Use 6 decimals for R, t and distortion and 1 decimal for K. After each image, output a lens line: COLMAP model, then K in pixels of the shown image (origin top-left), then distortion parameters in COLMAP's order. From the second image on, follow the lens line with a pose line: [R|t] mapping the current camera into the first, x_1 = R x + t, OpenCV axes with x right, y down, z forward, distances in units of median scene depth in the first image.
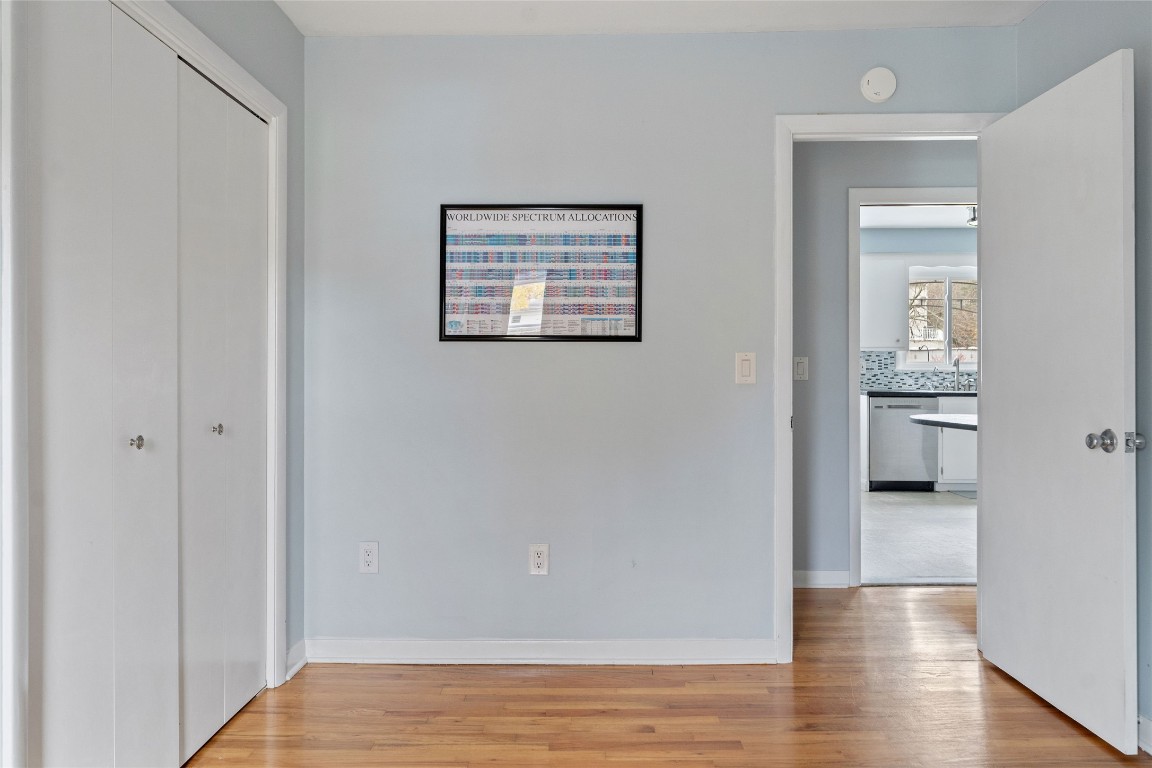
lens RADIAL K [[799.2, 0, 579.0], [0, 799.2, 365.4], [0, 0, 1]] dist [-0.003730, -0.000621]
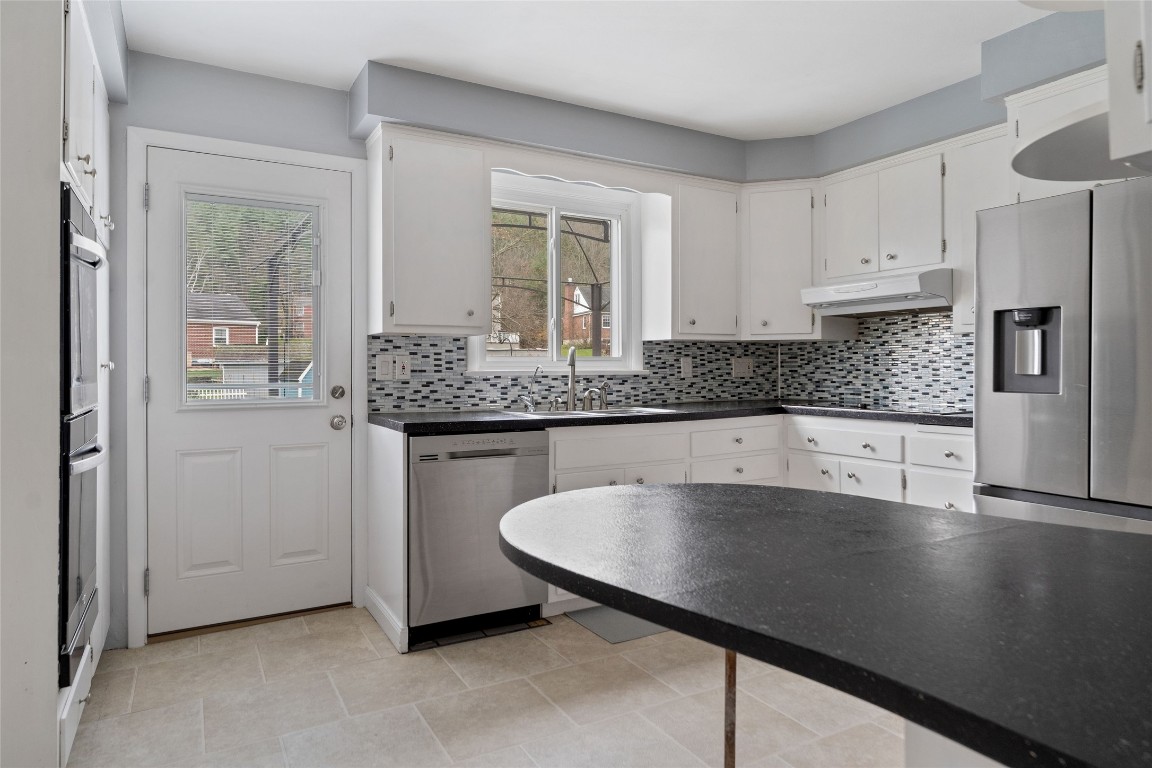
lens RADIAL K [[692.3, 0, 569.2], [0, 692.3, 380.3], [0, 0, 1]] dist [-0.006811, -0.001935]
pose [[0.872164, -0.011377, 0.489082, 0.235607], [0.000319, 0.999743, 0.022686, 0.000519], [-0.489214, -0.019630, 0.871943, 0.578555]]
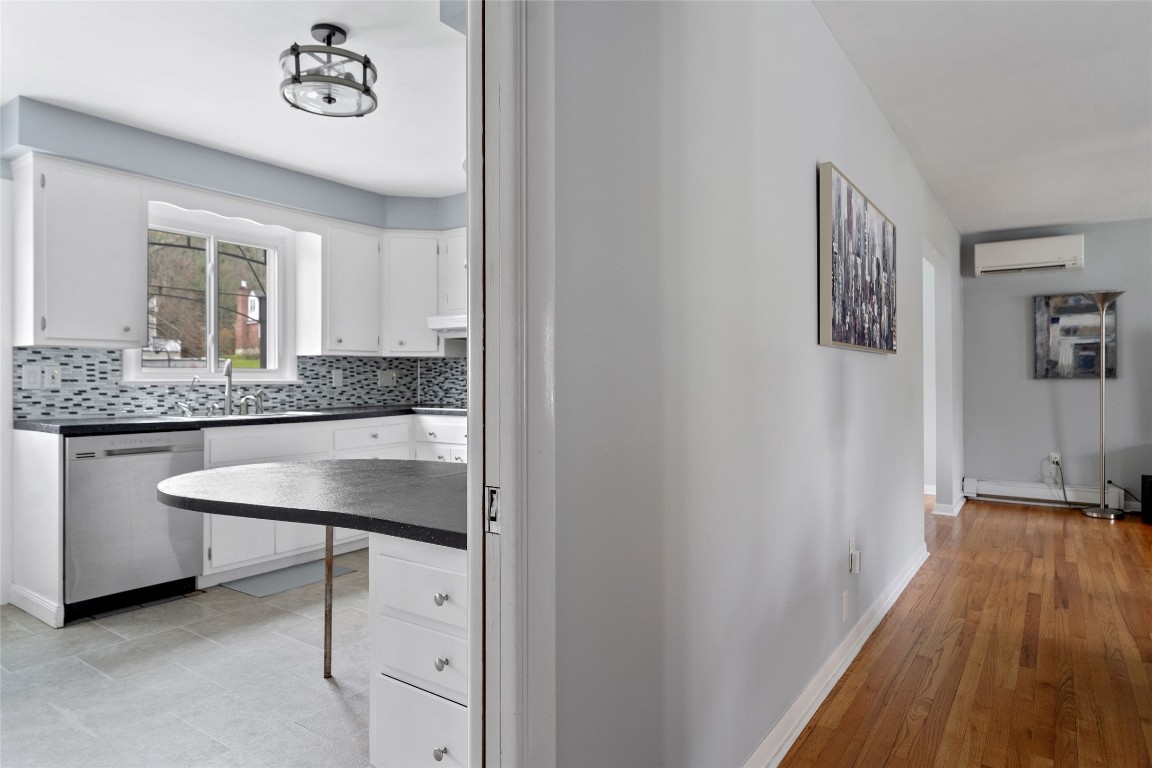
lens RADIAL K [[692.3, 0, 569.2], [0, 692.3, 380.3], [0, 0, 1]] dist [-0.006811, -0.001935]
pose [[0.579844, -0.001805, 0.814726, 0.181072], [-0.002742, 0.999988, 0.004167, 0.001514], [-0.814723, -0.004650, 0.579832, 0.456804]]
